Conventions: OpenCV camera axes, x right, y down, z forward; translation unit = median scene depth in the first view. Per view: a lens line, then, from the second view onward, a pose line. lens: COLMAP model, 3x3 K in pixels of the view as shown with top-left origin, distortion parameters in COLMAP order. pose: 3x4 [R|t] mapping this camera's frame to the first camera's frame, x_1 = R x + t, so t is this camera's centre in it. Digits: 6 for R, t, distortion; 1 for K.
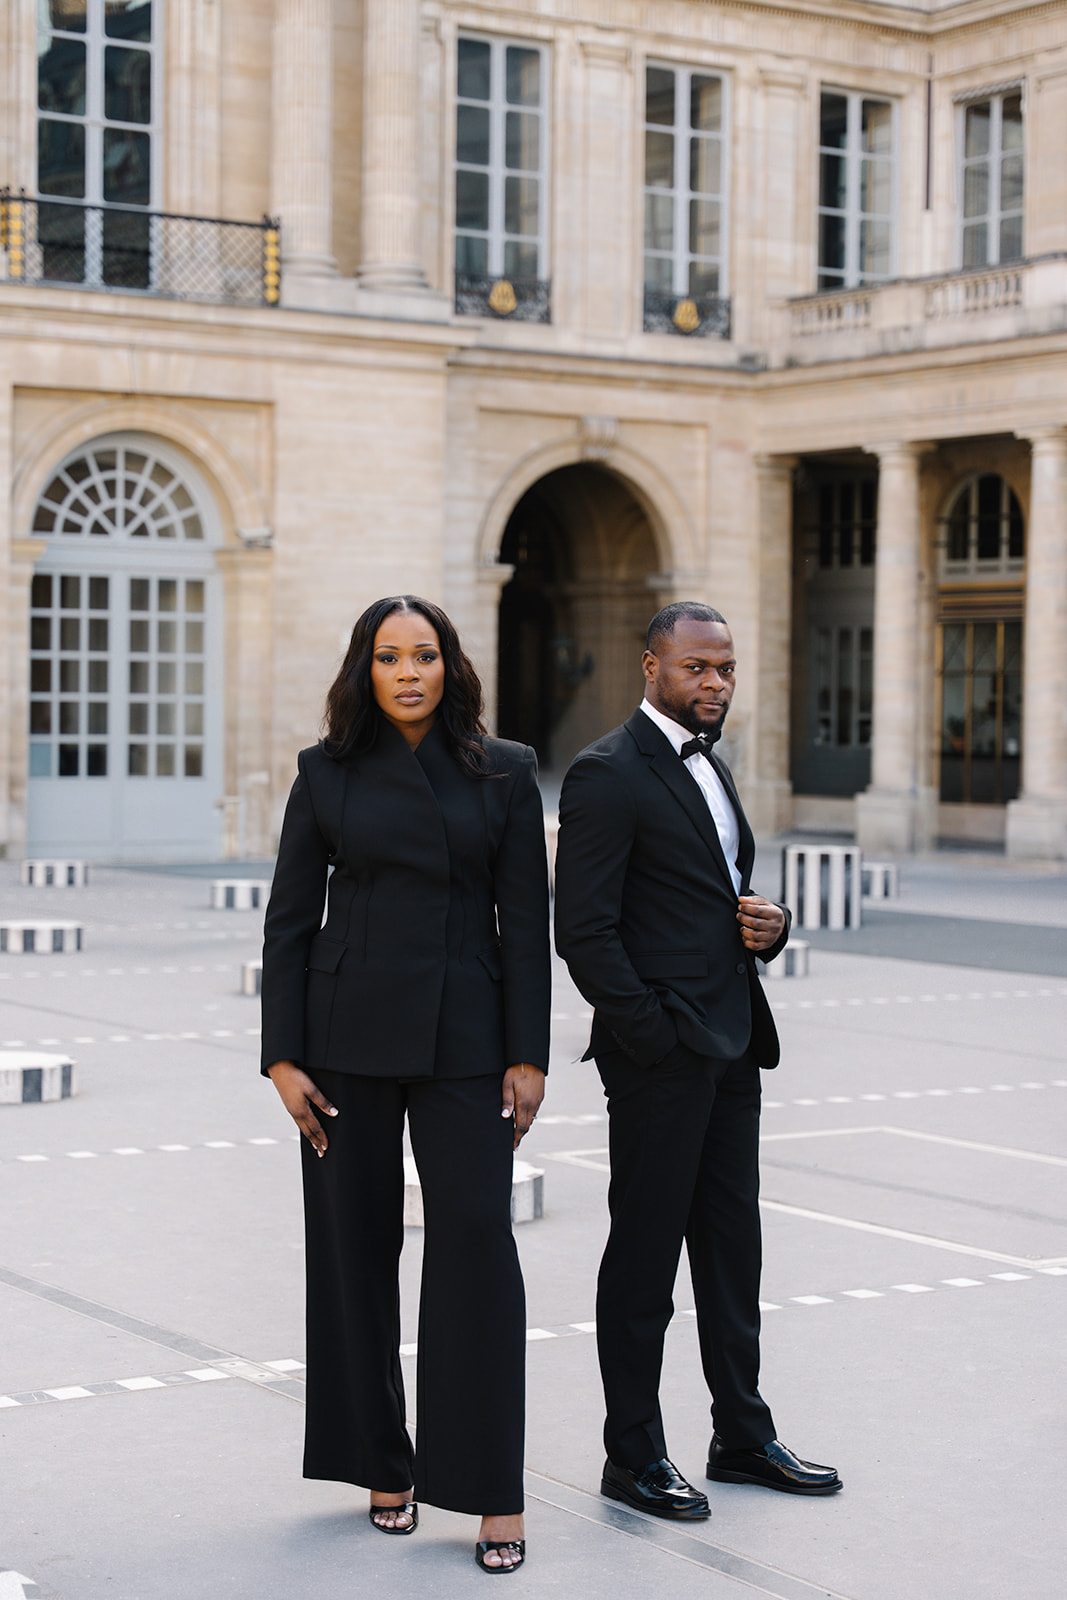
lens RADIAL K [[3086.2, 0, 533.5], [0, 3086.2, 800.0], [0, 0, 1]] dist [0.015690, -0.056851]
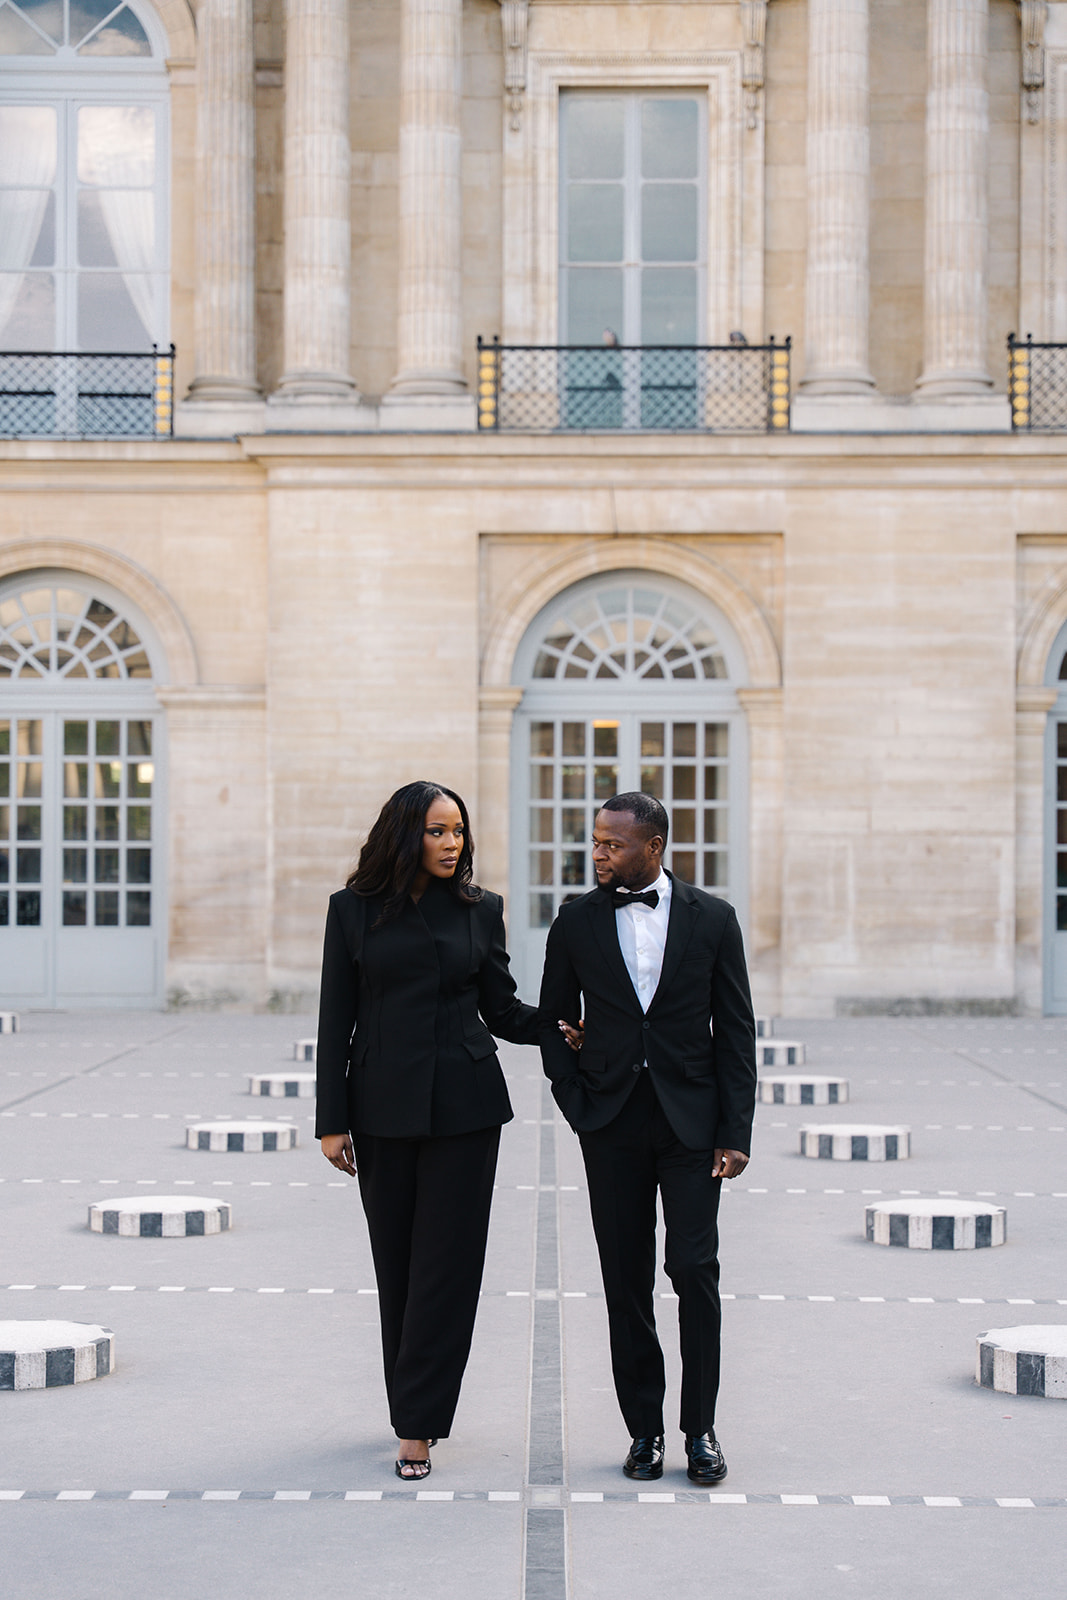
lens RADIAL K [[2755.9, 0, 533.6], [0, 2755.9, 856.0], [0, 0, 1]] dist [-0.048908, -0.046404]
pose [[0.805915, -0.002754, -0.592025, 0.354495], [-0.014939, 0.999576, -0.024986, -0.007162], [0.591842, 0.028981, 0.805532, 0.277410]]
